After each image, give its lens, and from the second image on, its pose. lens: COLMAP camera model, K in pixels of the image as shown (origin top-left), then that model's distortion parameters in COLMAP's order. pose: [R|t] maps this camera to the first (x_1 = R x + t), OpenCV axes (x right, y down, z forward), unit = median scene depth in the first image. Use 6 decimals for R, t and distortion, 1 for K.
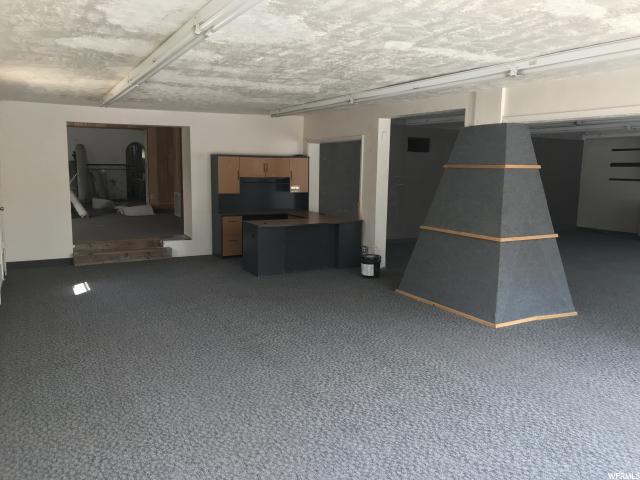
lens RADIAL K [[526.1, 0, 316.5], [0, 526.1, 237.3], [0, 0, 1]] dist [0.013374, -0.004632]
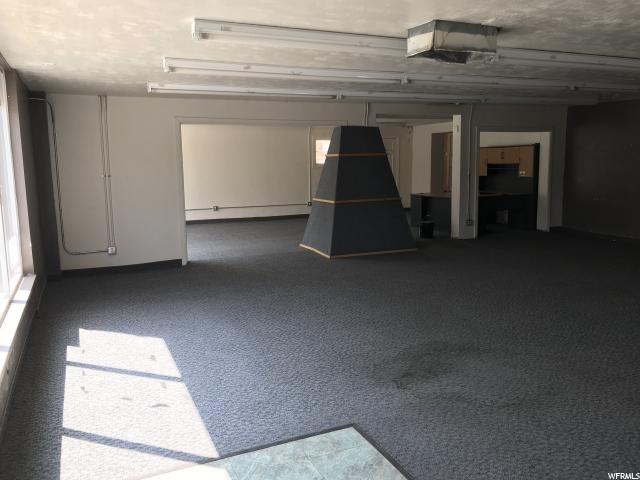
lens RADIAL K [[526.1, 0, 316.5], [0, 526.1, 237.3], [0, 0, 1]] dist [0.013374, -0.004632]
pose [[-0.065356, 0.131308, -0.989185, 1.203121], [-0.114504, 0.983769, 0.138154, -0.064967], [0.991271, 0.122295, -0.049260, 0.651162]]
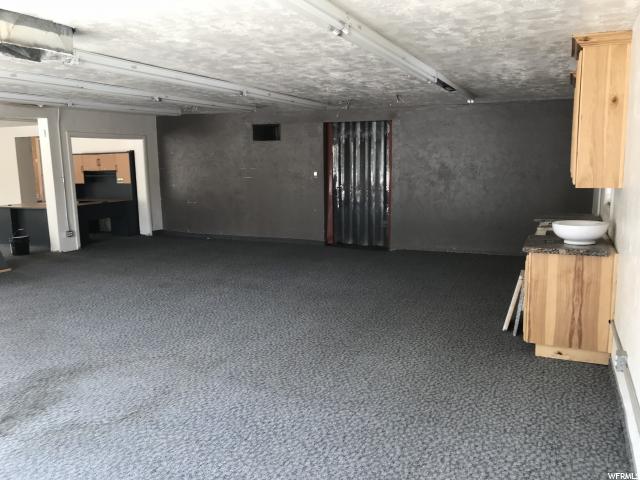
lens RADIAL K [[526.1, 0, 316.5], [0, 526.1, 237.3], [0, 0, 1]] dist [0.013374, -0.004632]
pose [[0.609229, 0.089536, -0.787923, 1.199261], [-0.075105, 0.995654, 0.055069, -0.065839], [0.789429, 0.025627, 0.613306, 0.656826]]
